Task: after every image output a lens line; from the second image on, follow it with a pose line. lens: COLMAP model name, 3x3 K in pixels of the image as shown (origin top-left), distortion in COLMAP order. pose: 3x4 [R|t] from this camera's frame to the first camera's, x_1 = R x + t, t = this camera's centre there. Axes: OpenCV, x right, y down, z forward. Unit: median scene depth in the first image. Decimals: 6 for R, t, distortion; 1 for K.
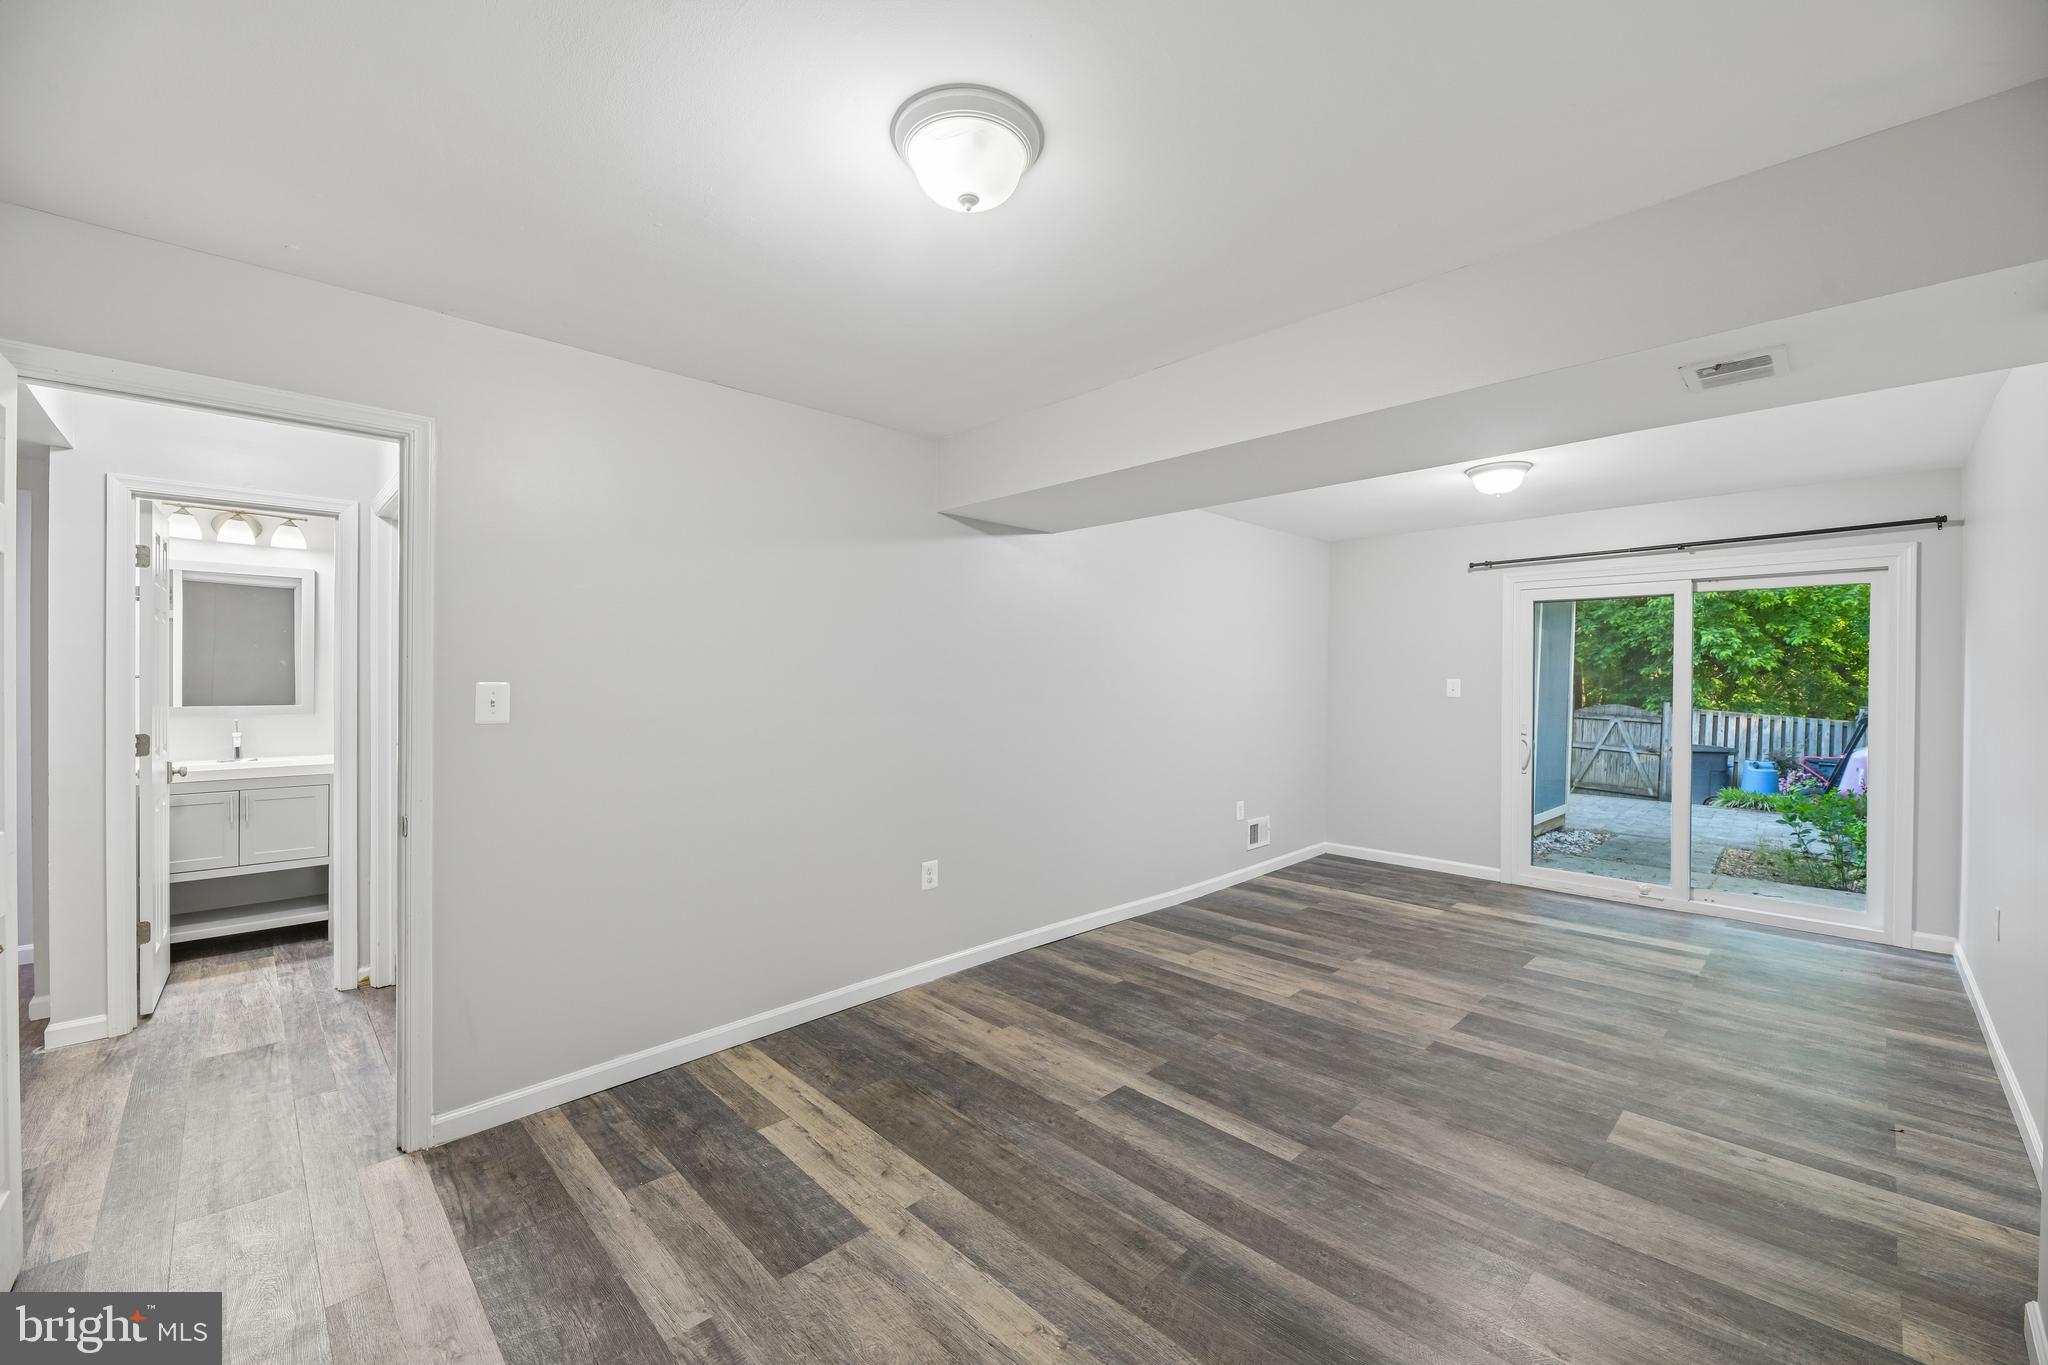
lens RADIAL K [[819.2, 0, 1038.5], [0, 819.2, 678.7], [0, 0, 1]] dist [-0.001582, -0.001132]
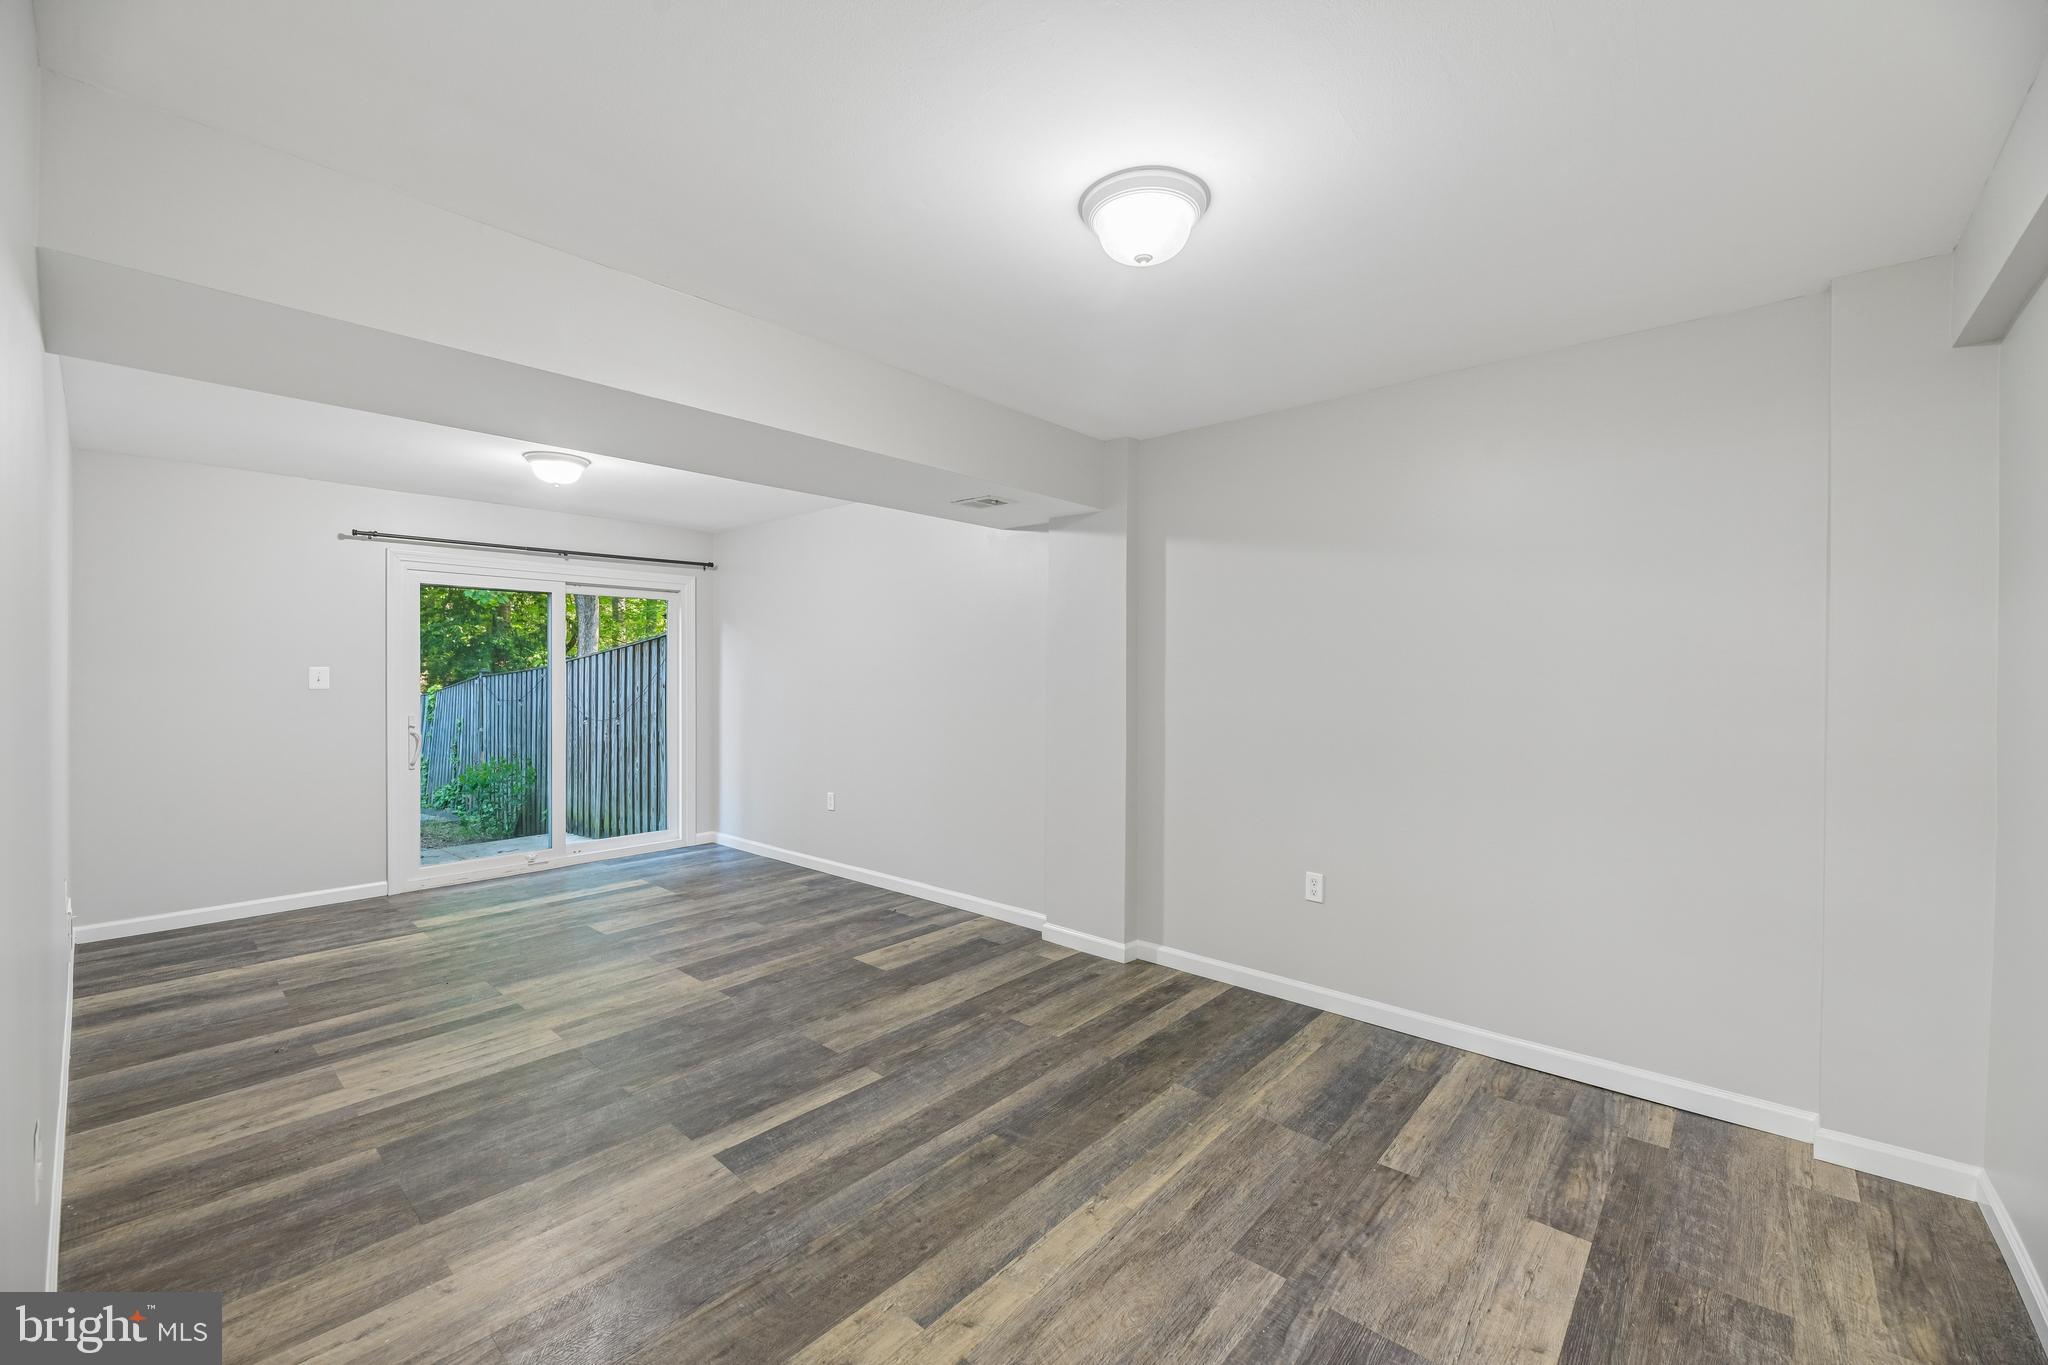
lens RADIAL K [[819.2, 0, 1031.4], [0, 819.2, 673.5], [0, 0, 1]] dist [-0.001582, -0.001132]
pose [[-0.064073, -0.007747, 0.997915, -0.583417], [-0.001144, 0.999970, 0.007690, 0.000022], [-0.997945, -0.000648, -0.064080, 0.574410]]
